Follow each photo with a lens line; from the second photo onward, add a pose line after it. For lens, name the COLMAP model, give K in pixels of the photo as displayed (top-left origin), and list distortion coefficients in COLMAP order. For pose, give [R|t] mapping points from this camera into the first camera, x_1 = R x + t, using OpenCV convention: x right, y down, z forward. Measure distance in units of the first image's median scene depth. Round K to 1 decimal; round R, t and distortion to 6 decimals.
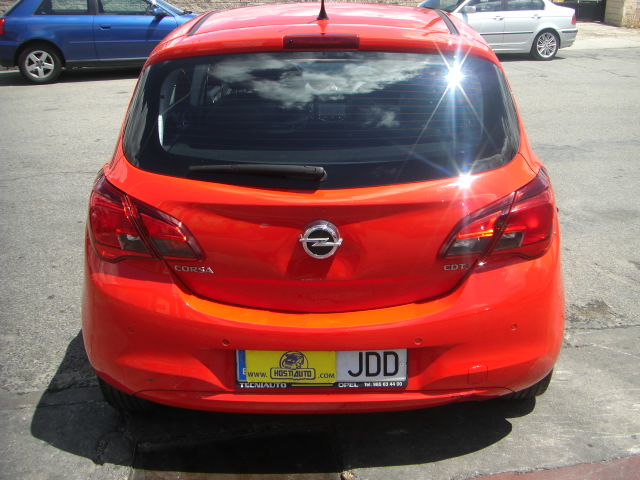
lens RADIAL K [[719.5, 0, 338.9], [0, 719.5, 204.4], [0, 0, 1]] dist [-0.179900, 0.151711]
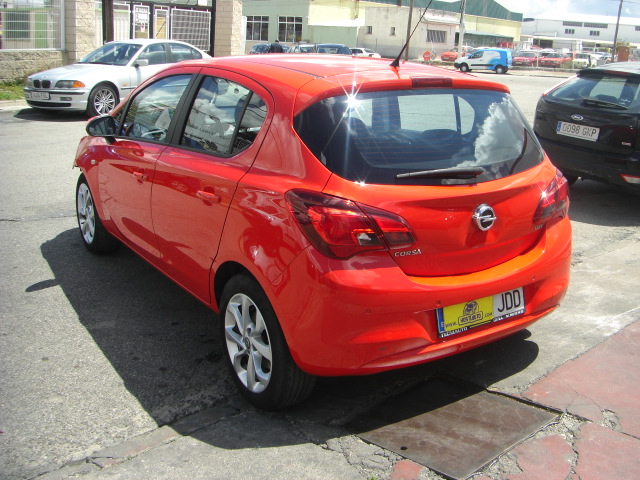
lens RADIAL K [[719.5, 0, 338.9], [0, 719.5, 204.4], [0, 0, 1]] dist [-0.179900, 0.151711]
pose [[0.830166, -0.106403, 0.547268, -1.007236], [0.146005, 0.988852, -0.029221, 0.022158], [-0.538058, 0.104162, 0.836447, -0.041262]]
